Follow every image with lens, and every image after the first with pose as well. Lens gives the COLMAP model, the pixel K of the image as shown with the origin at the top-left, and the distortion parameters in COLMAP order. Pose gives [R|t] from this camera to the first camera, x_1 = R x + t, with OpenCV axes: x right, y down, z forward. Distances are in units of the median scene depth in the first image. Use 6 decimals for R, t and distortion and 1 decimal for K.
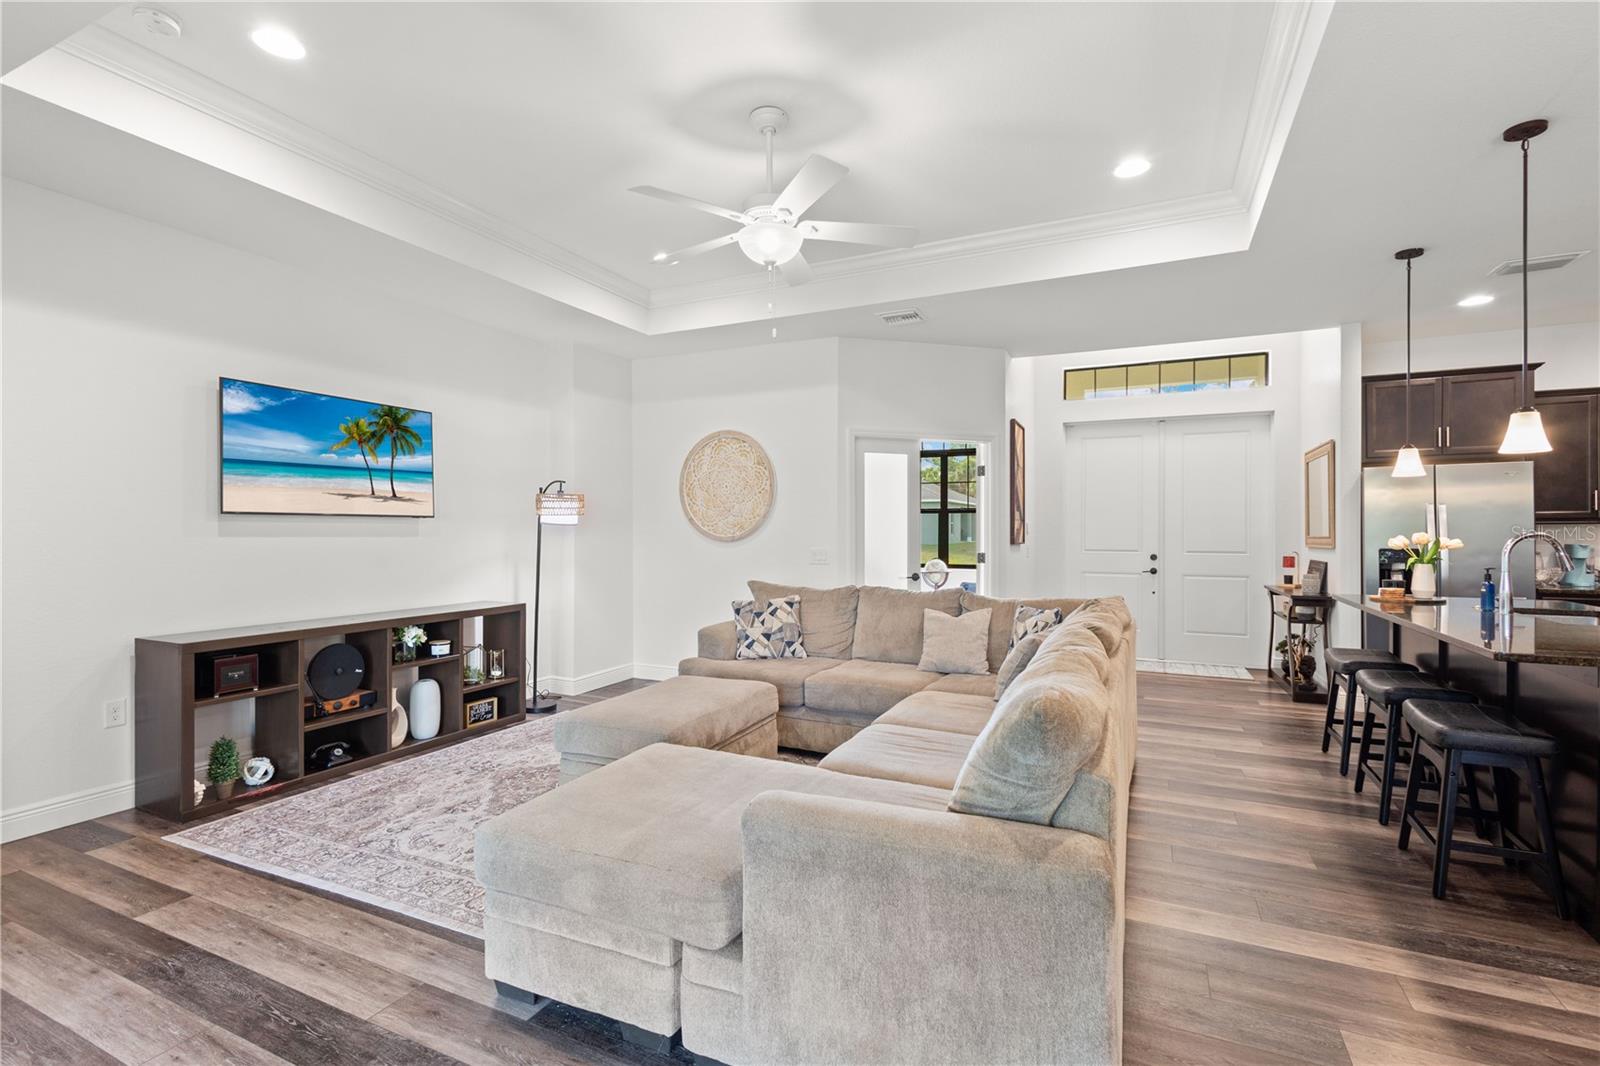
lens RADIAL K [[733.8, 0, 800.9], [0, 733.8, 531.9], [0, 0, 1]] dist [0.012723, -0.003181]
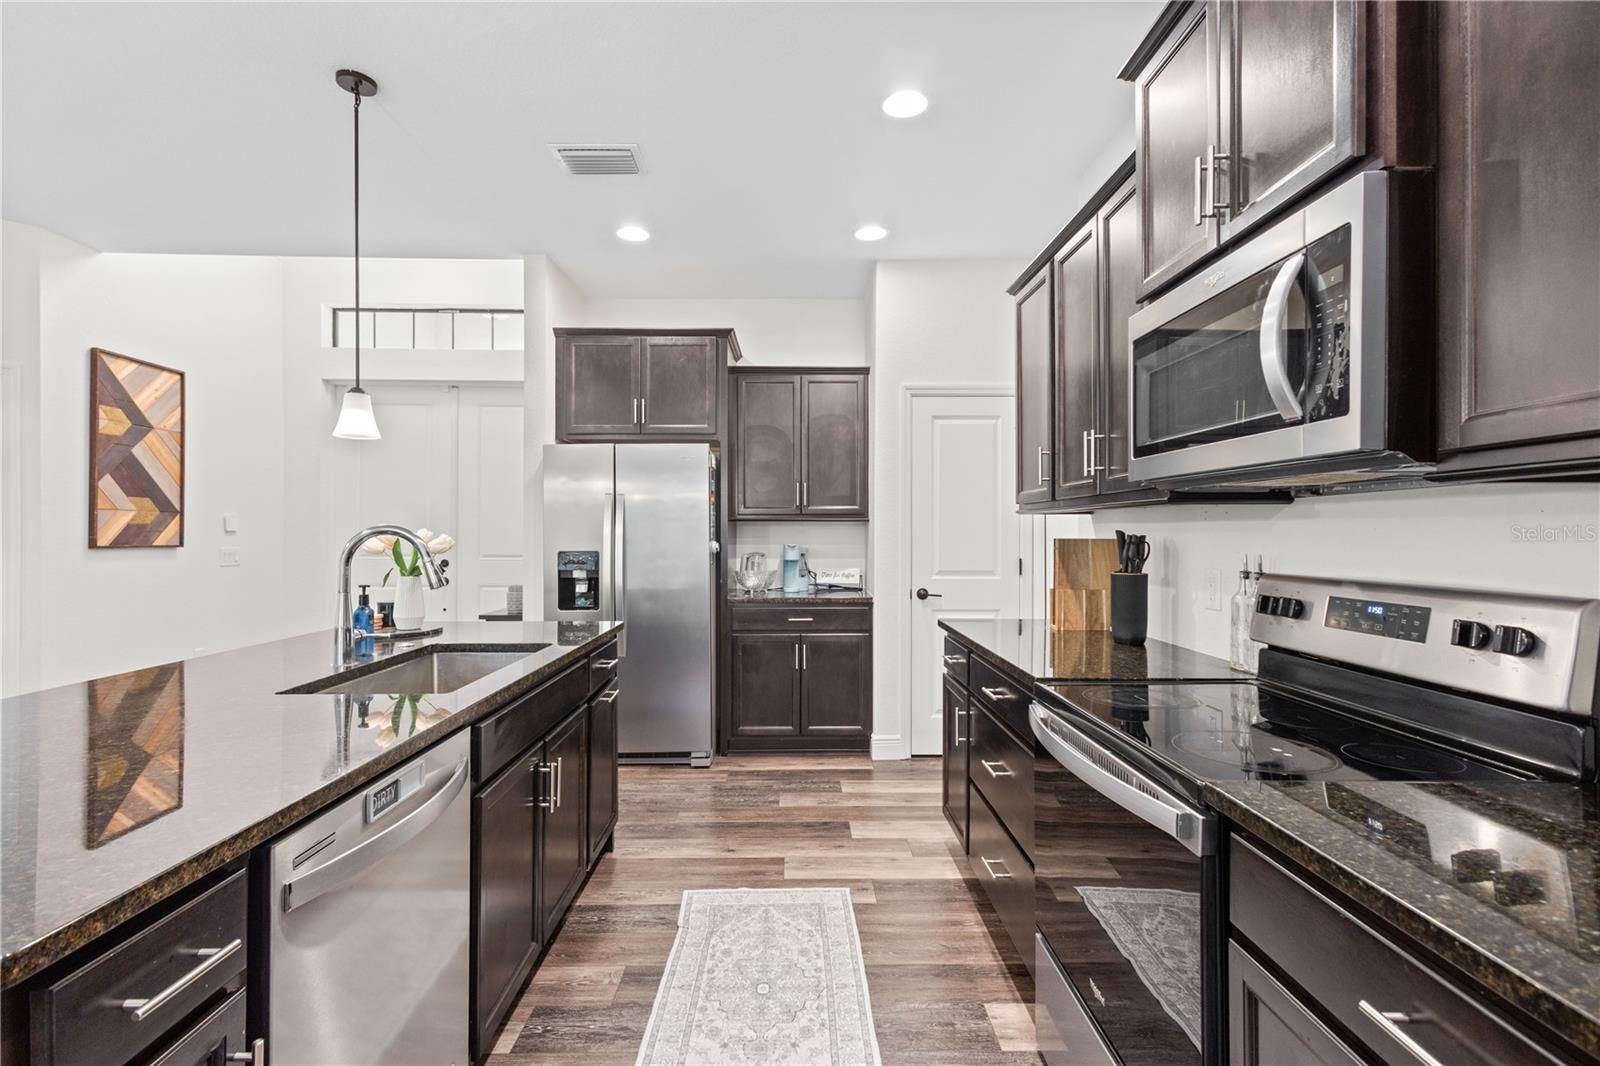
lens RADIAL K [[738.4, 0, 797.3], [0, 738.4, 527.1], [0, 0, 1]] dist [0.011048, -0.000367]
pose [[0.899379, 0.004432, 0.437147, 0.823409], [-0.000336, 0.999955, -0.009447, 0.005717], [-0.437169, 0.008350, 0.899341, 0.250680]]
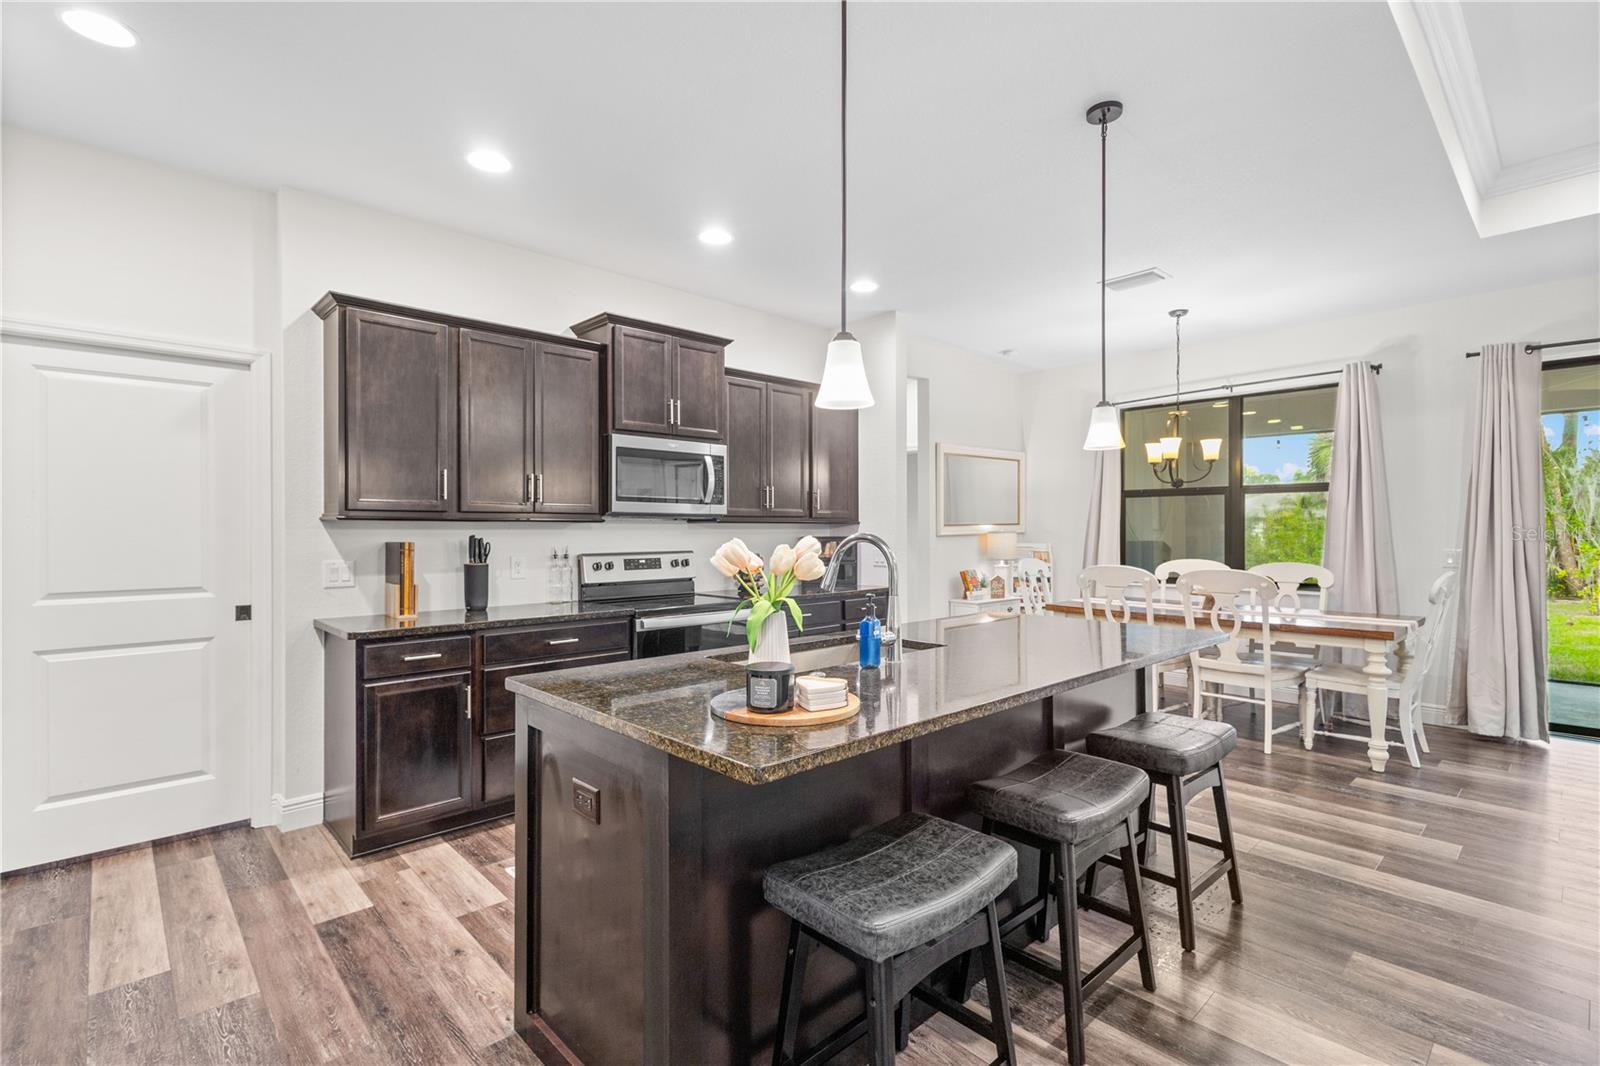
lens RADIAL K [[733.8, 0, 800.9], [0, 733.8, 531.9], [0, 0, 1]] dist [0.012723, -0.003181]
pose [[-0.931470, 0.002957, 0.363806, 0.644101], [0.005637, 0.999964, 0.006307, -0.005041], [-0.363774, 0.007925, -0.931454, 1.305717]]
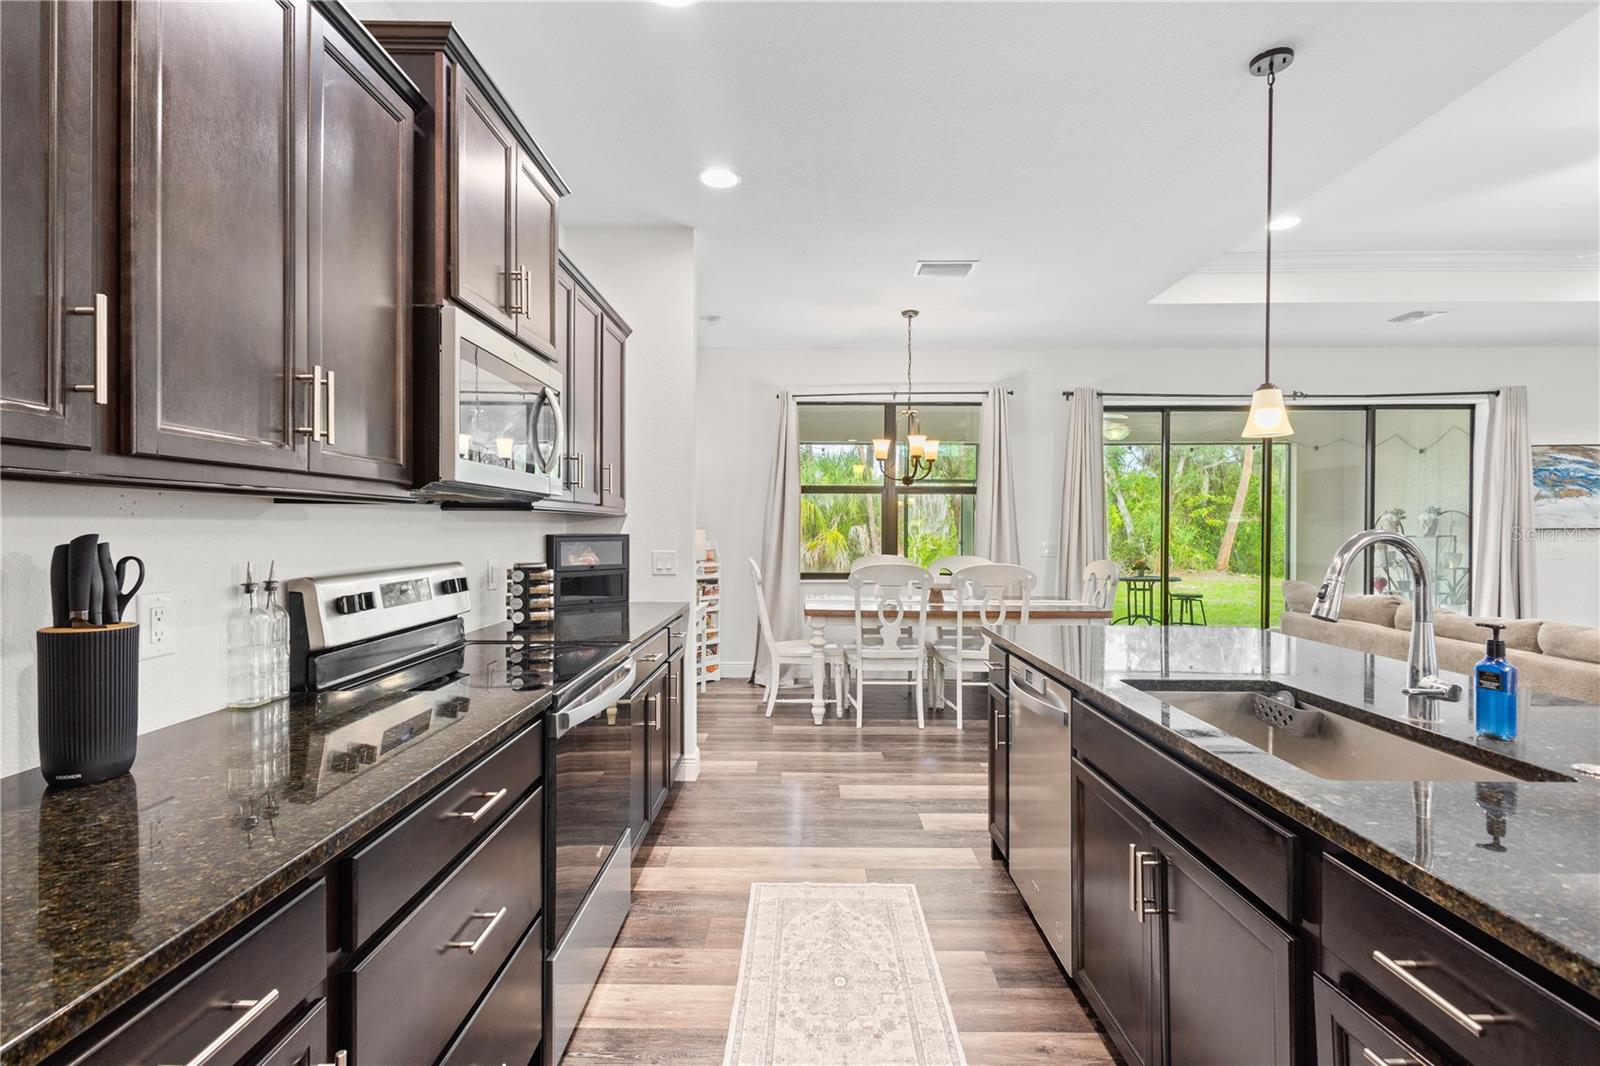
lens RADIAL K [[733.8, 0, 800.9], [0, 733.8, 531.9], [0, 0, 1]] dist [0.012723, -0.003181]
pose [[-0.906053, 0.002542, -0.423158, 1.182766], [-0.002488, 0.999933, 0.011334, -0.001819], [0.423158, 0.011322, -0.905985, 0.996257]]
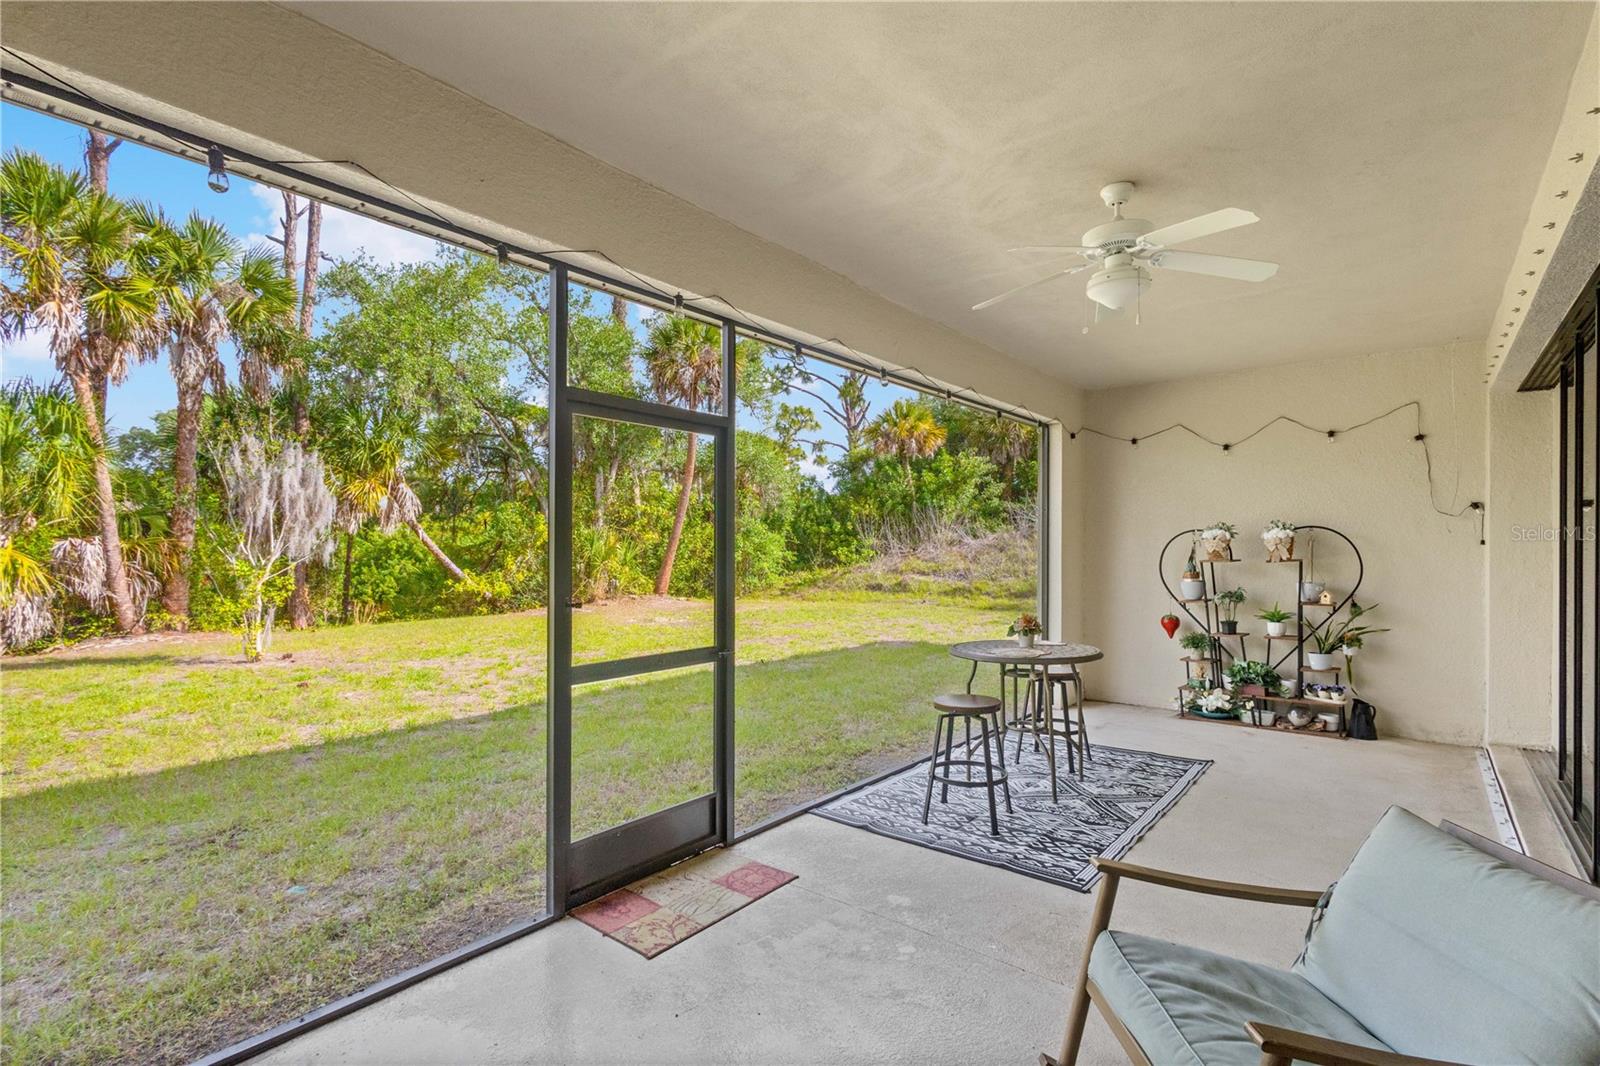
lens RADIAL K [[754.5, 0, 799.2], [0, 754.5, 540.6], [0, 0, 1]] dist [0.011958, 0.000173]
pose [[-0.239672, -0.003973, -0.970846, 0.544095], [-0.009183, 0.999956, -0.001825, 0.000038], [0.970811, 0.008477, -0.239698, -0.549344]]
